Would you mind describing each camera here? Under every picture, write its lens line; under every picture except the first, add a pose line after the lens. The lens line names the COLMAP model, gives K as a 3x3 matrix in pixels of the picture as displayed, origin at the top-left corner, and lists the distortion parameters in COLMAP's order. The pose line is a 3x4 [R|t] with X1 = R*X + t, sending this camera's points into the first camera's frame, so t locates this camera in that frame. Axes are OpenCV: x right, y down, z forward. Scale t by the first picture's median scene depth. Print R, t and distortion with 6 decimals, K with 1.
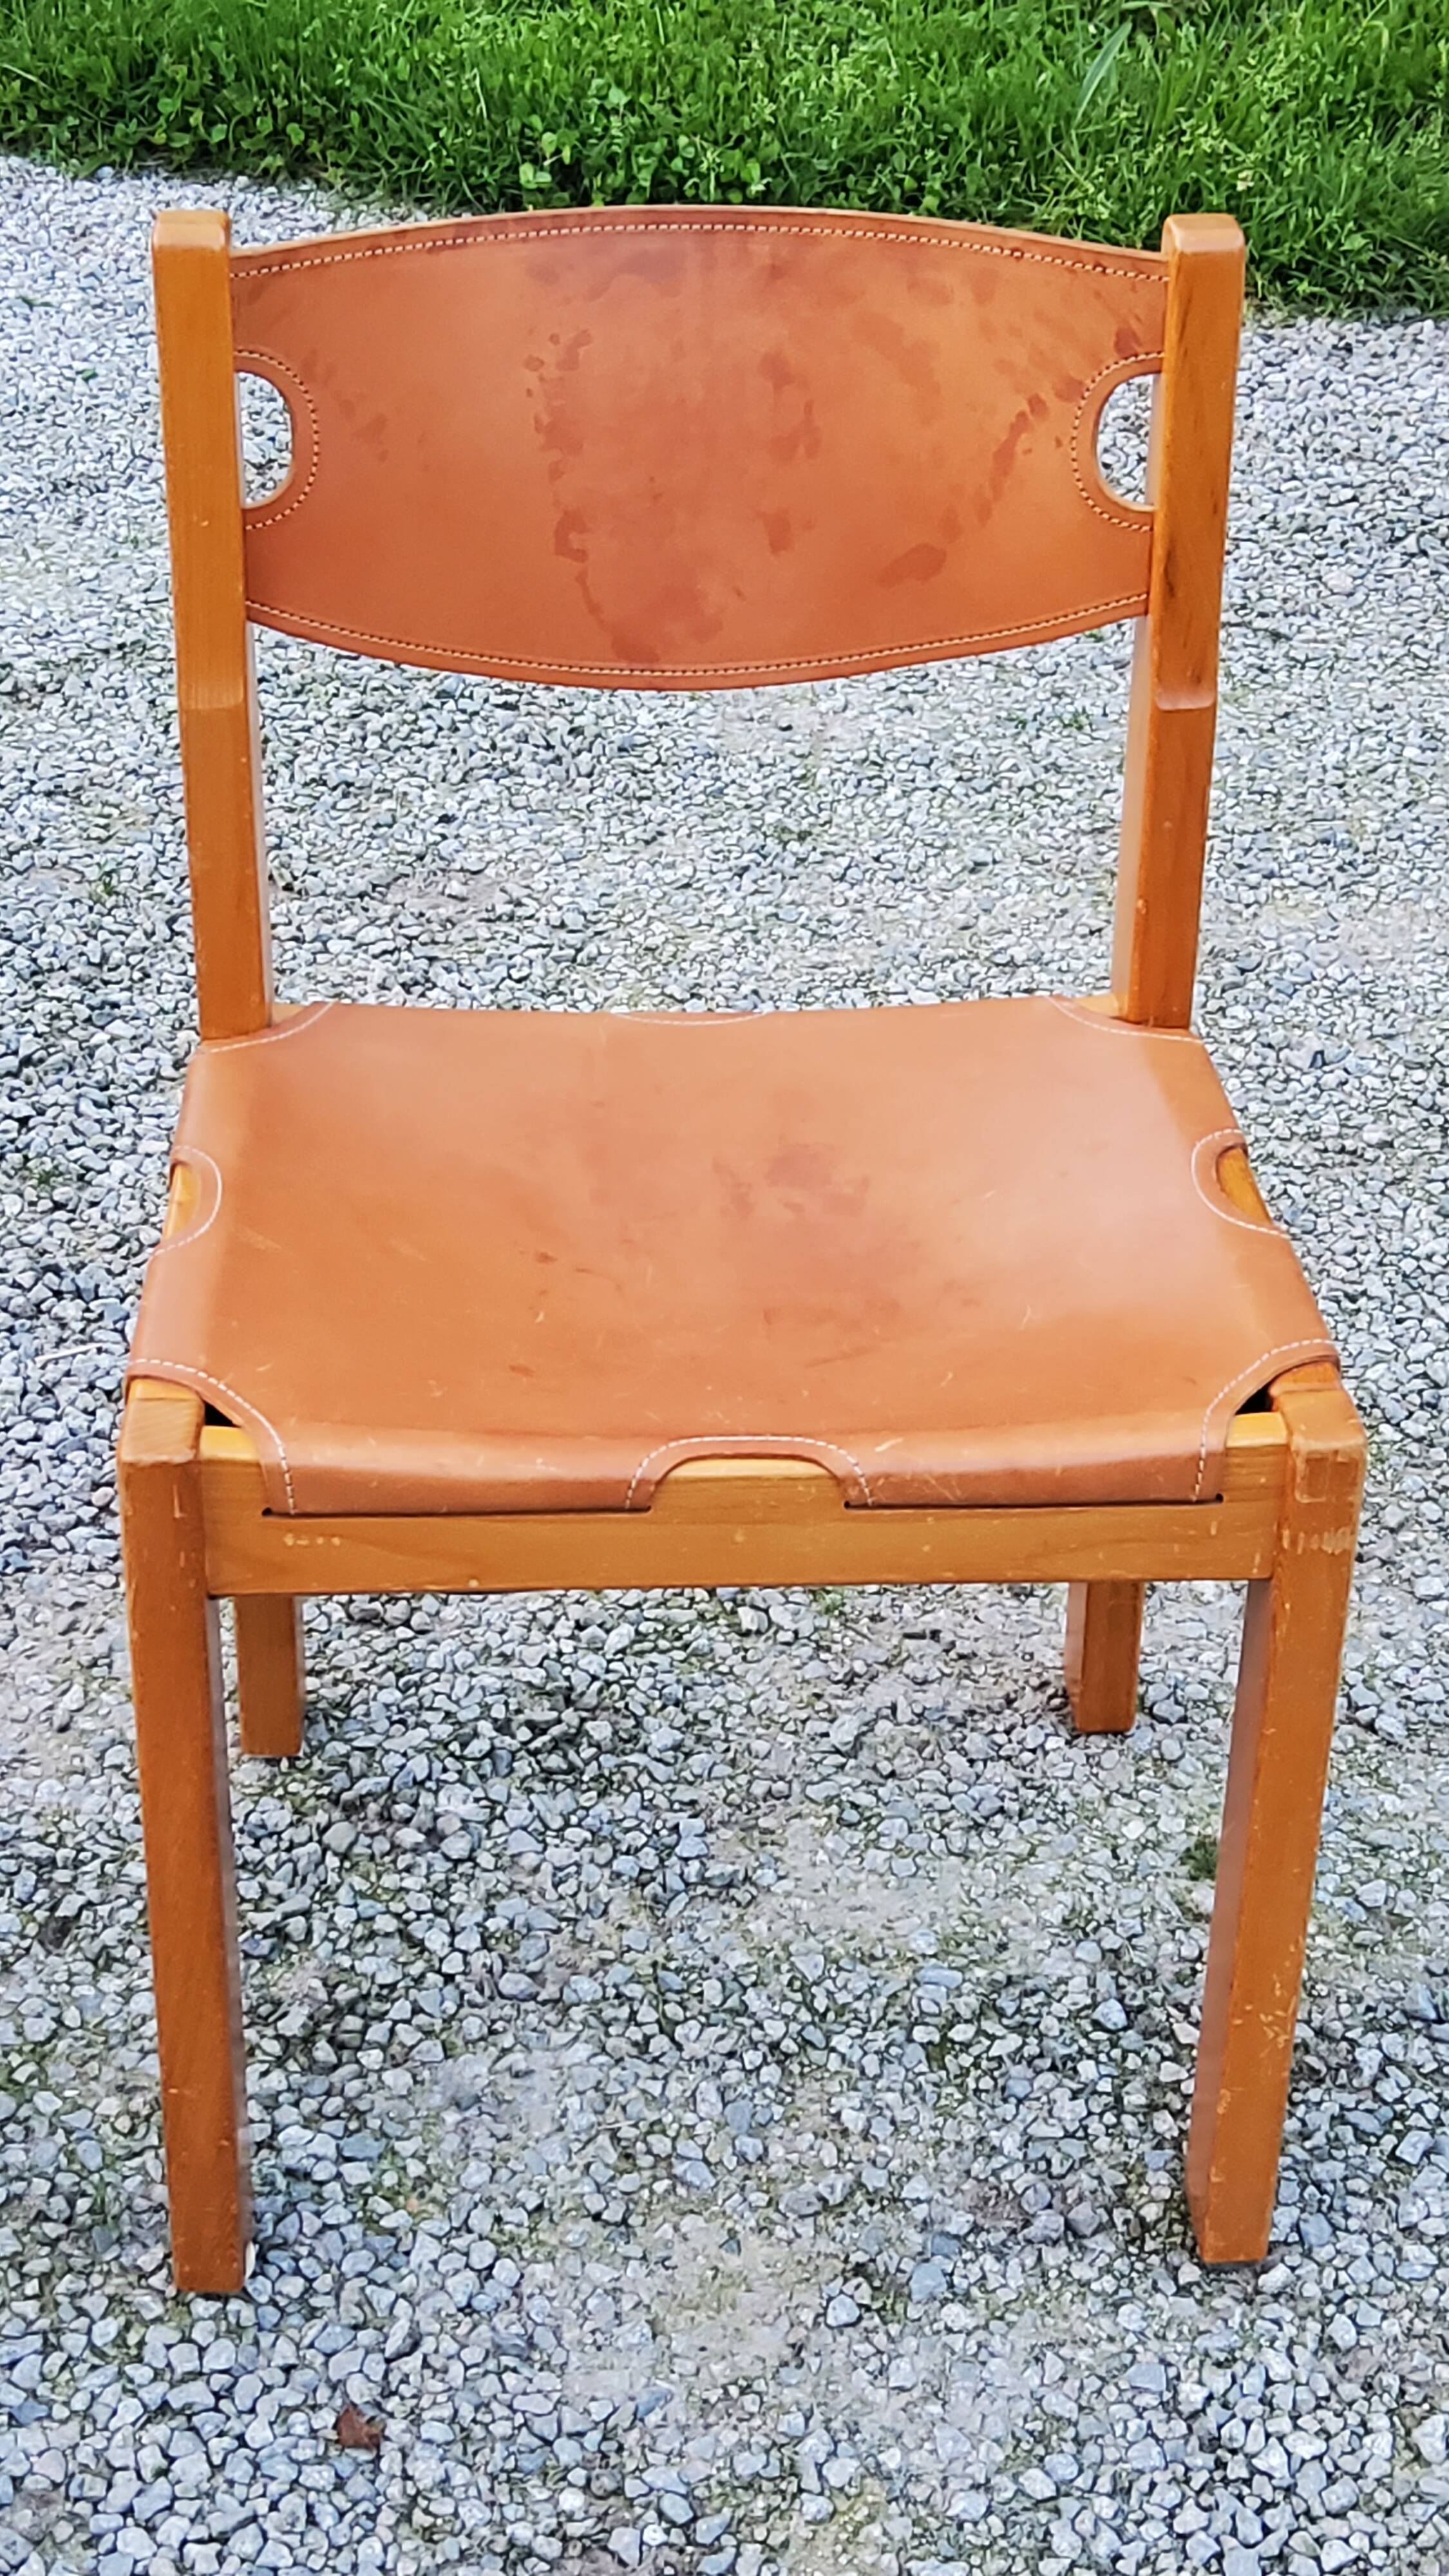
lens RADIAL K [[3845.1, 0, 745.1], [0, 3845.1, 1290.6], [0, 0, 1]] dist [0.111465, 0.000000]
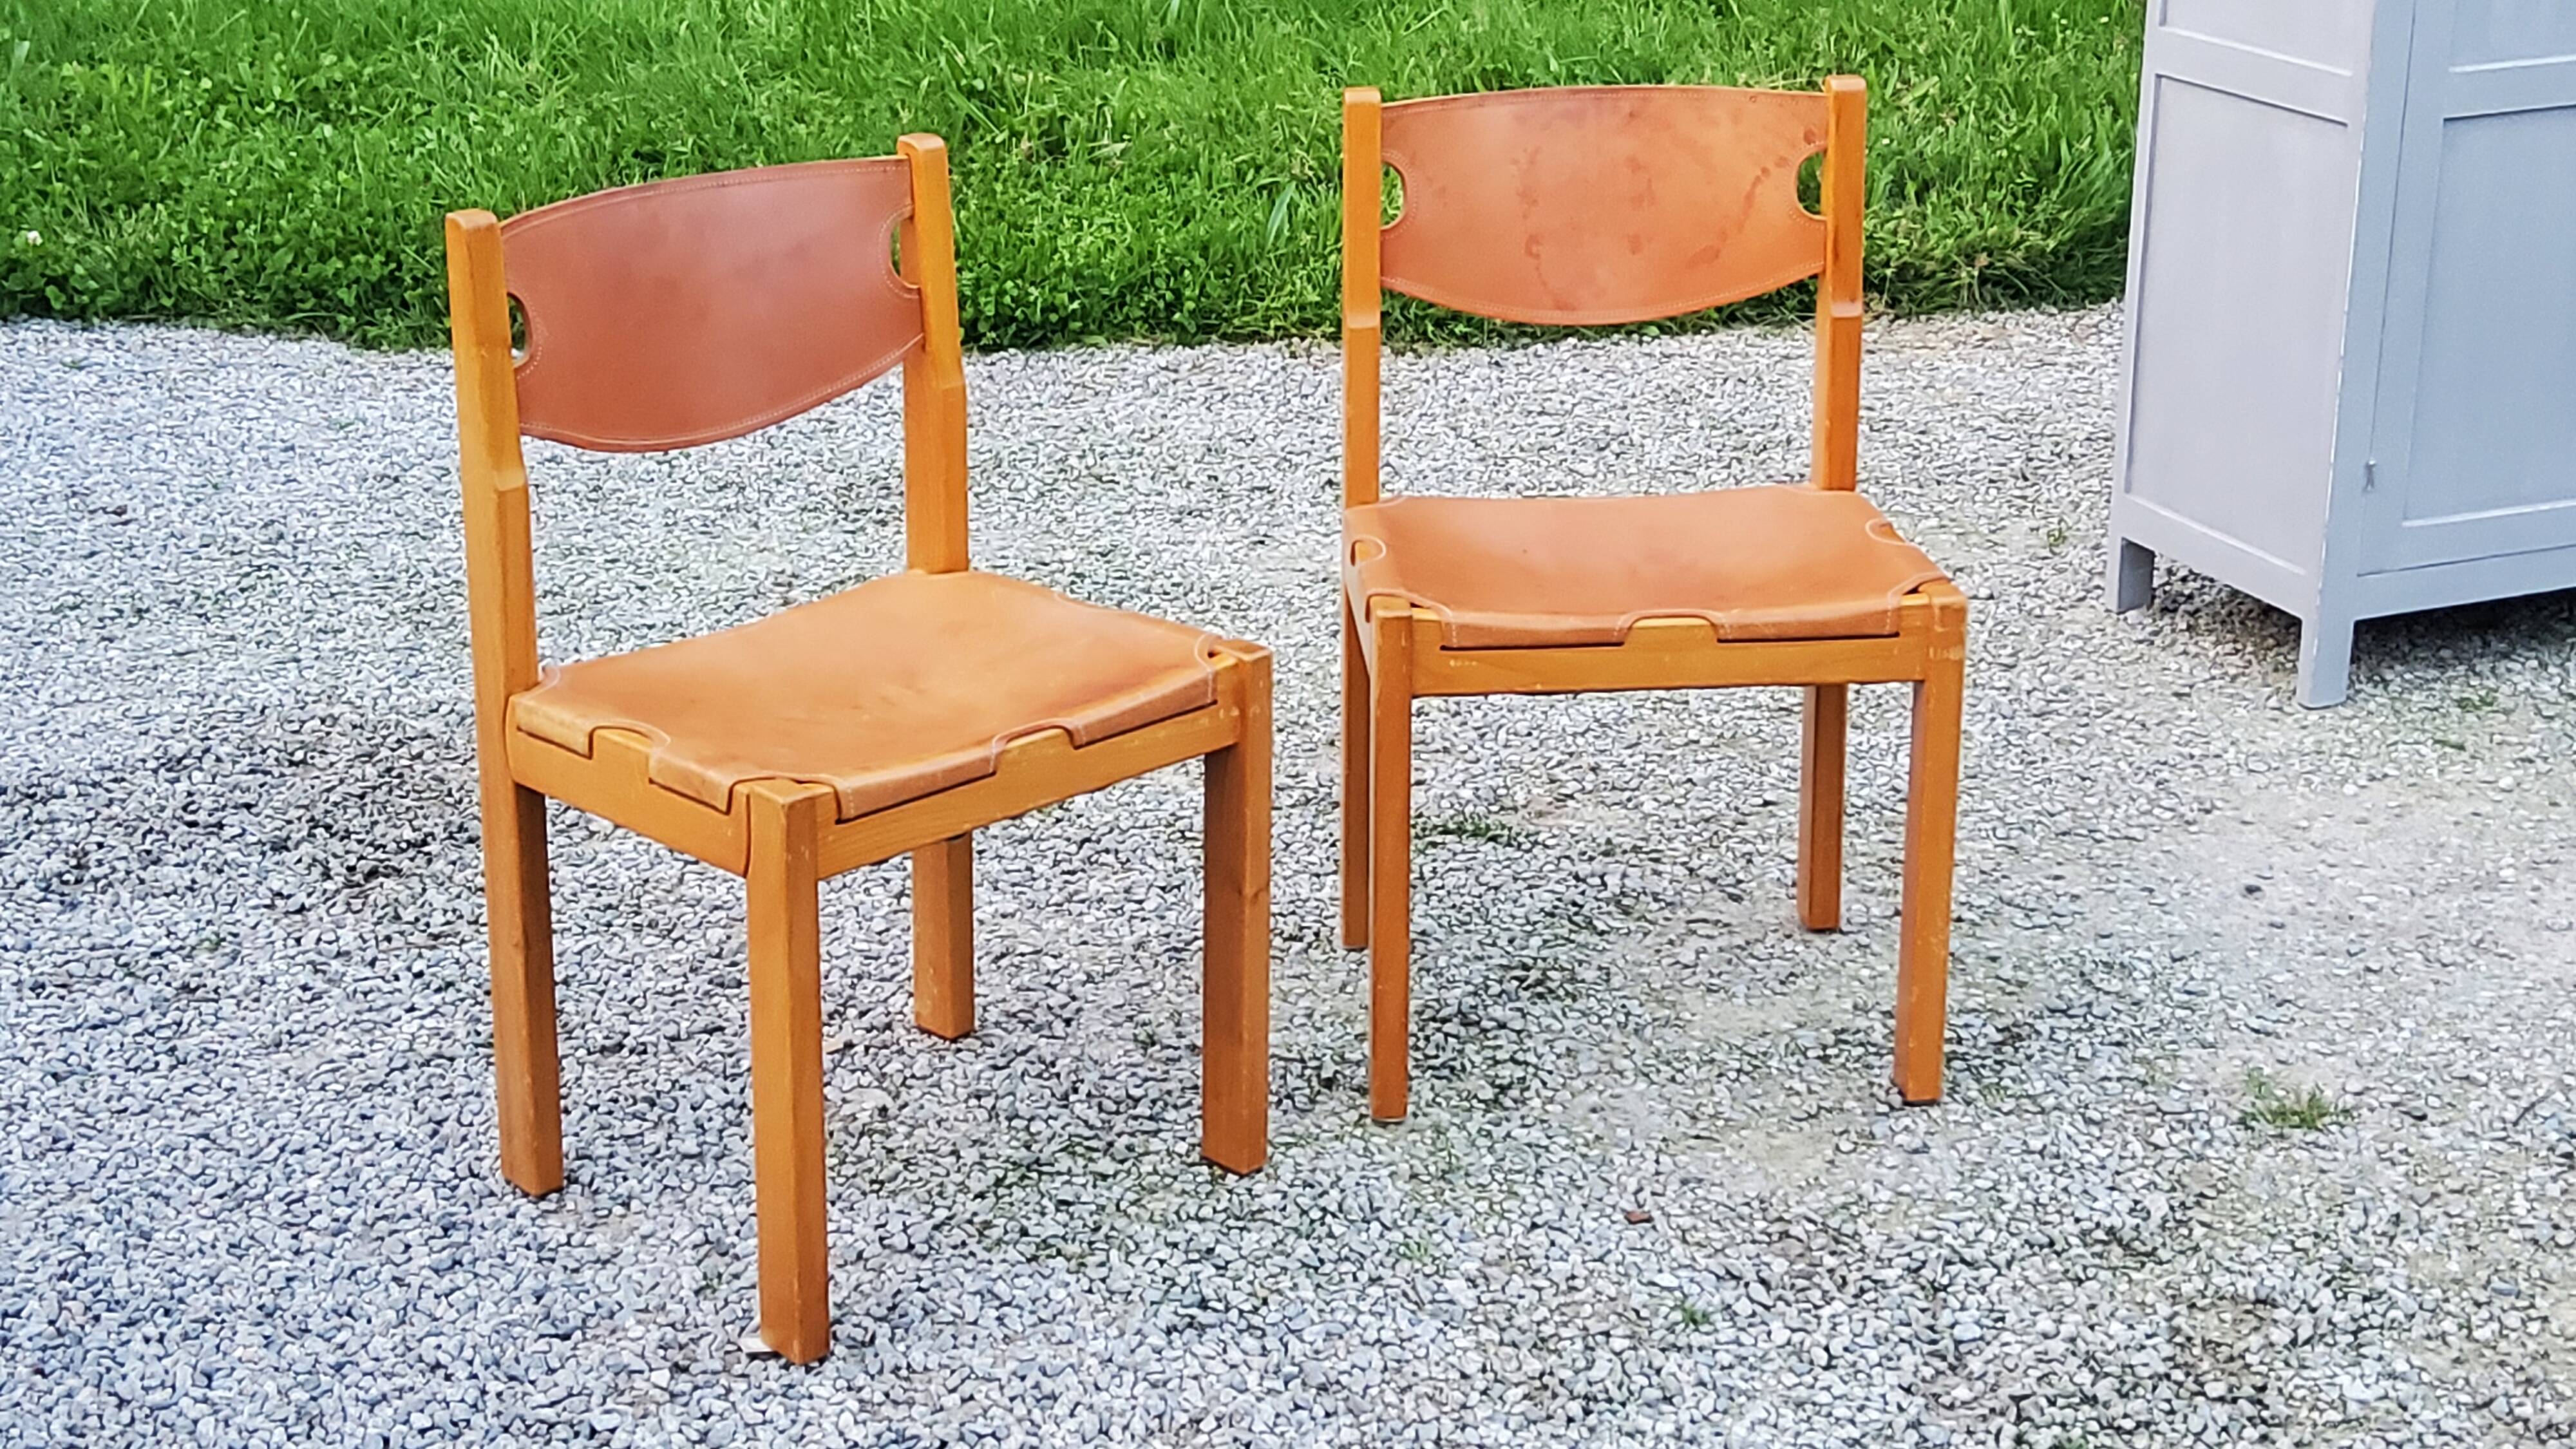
lens RADIAL K [[3845.1, 0, 1270.1], [0, 3845.1, 714.4], [0, 0, 1]] dist [0.111465, 0.000000]
pose [[0.963056, -0.120504, 0.240834, -0.618822], [0.173446, 0.961667, -0.212400, 0.380090], [-0.206007, 0.246325, 0.947040, -0.708680]]
